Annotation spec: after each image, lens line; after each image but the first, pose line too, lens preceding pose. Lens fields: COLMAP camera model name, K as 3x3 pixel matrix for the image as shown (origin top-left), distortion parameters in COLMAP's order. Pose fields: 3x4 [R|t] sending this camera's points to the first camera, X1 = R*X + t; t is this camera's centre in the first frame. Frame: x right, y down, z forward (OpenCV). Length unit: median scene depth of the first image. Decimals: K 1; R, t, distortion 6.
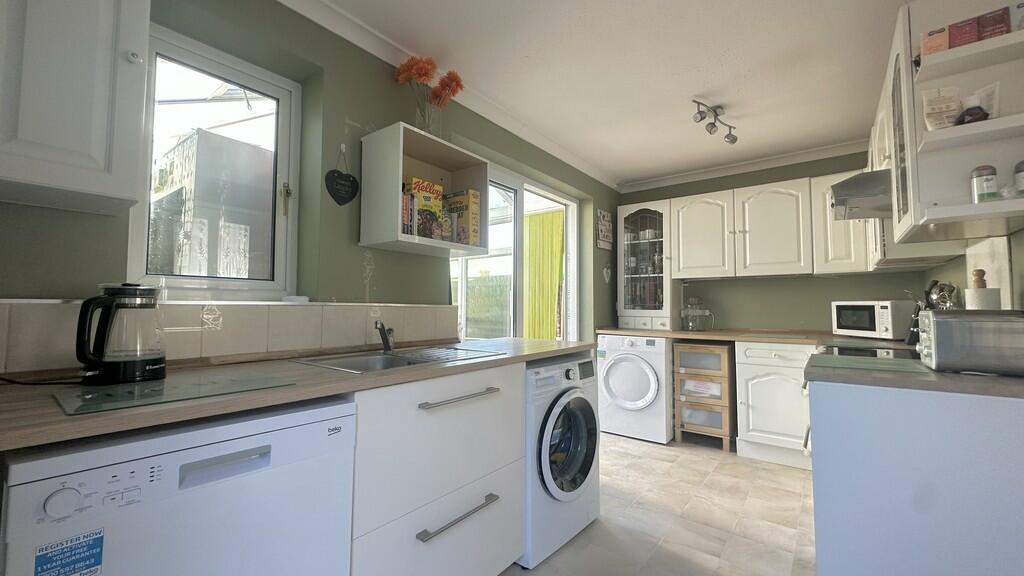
lens RADIAL K [[410.1, 0, 512.0], [0, 410.1, 288.0], [0, 0, 1]] dist [-0.000780, -0.000539]
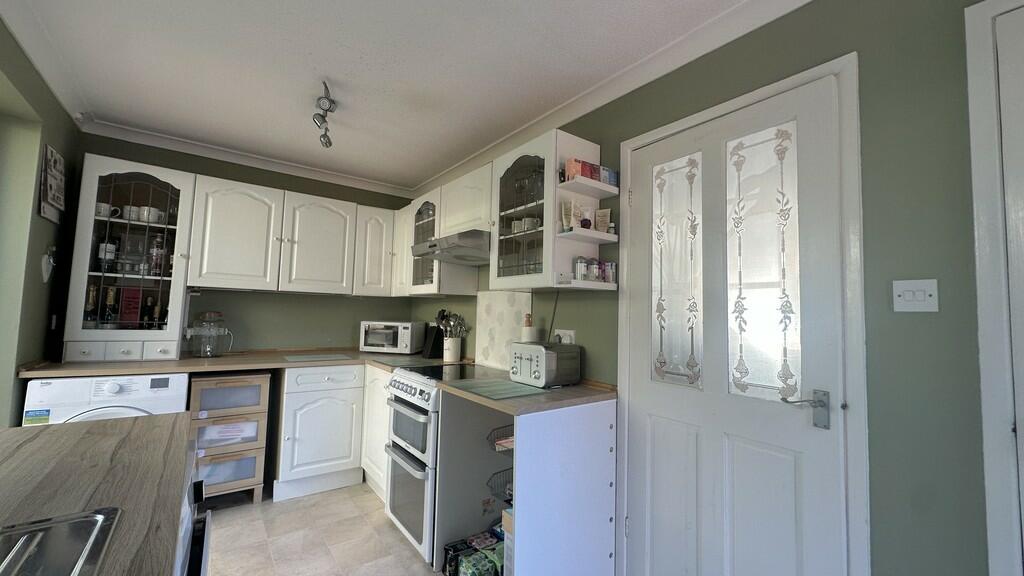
lens RADIAL K [[410.1, 0, 512.0], [0, 410.1, 288.0], [0, 0, 1]] dist [-0.000780, -0.000539]
pose [[0.259740, 0.067338, 0.963328, -0.166048], [-0.073601, 0.996045, -0.049780, -0.028451], [-0.962870, -0.057972, 0.263669, 0.311357]]
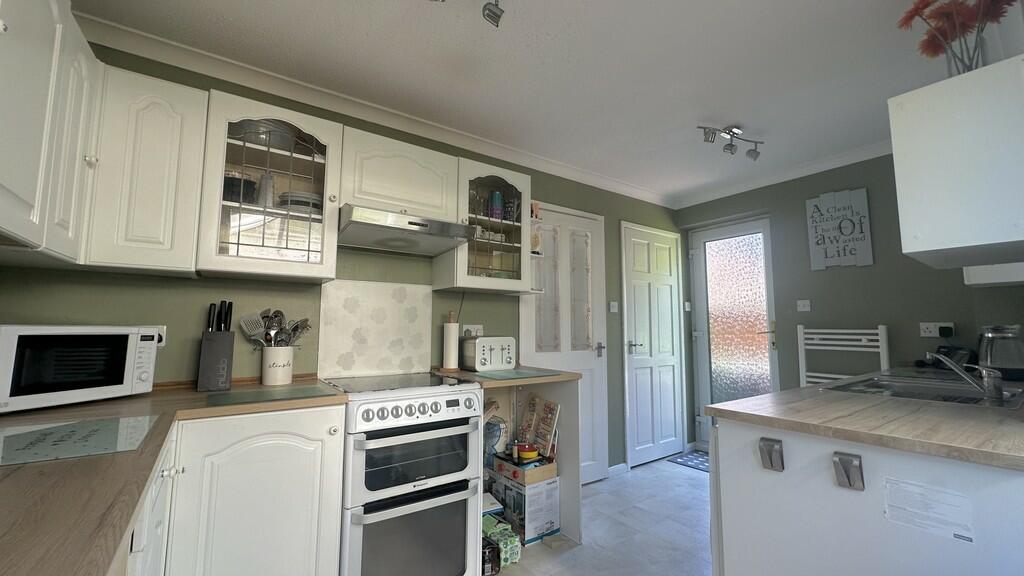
lens RADIAL K [[410.1, 0, 512.0], [0, 410.1, 288.0], [0, 0, 1]] dist [-0.000780, -0.000539]
pose [[-0.959924, 0.022144, 0.279385, 0.216265], [-0.018069, 0.989910, -0.140541, 0.041109], [-0.279679, -0.139957, -0.949838, 1.165288]]
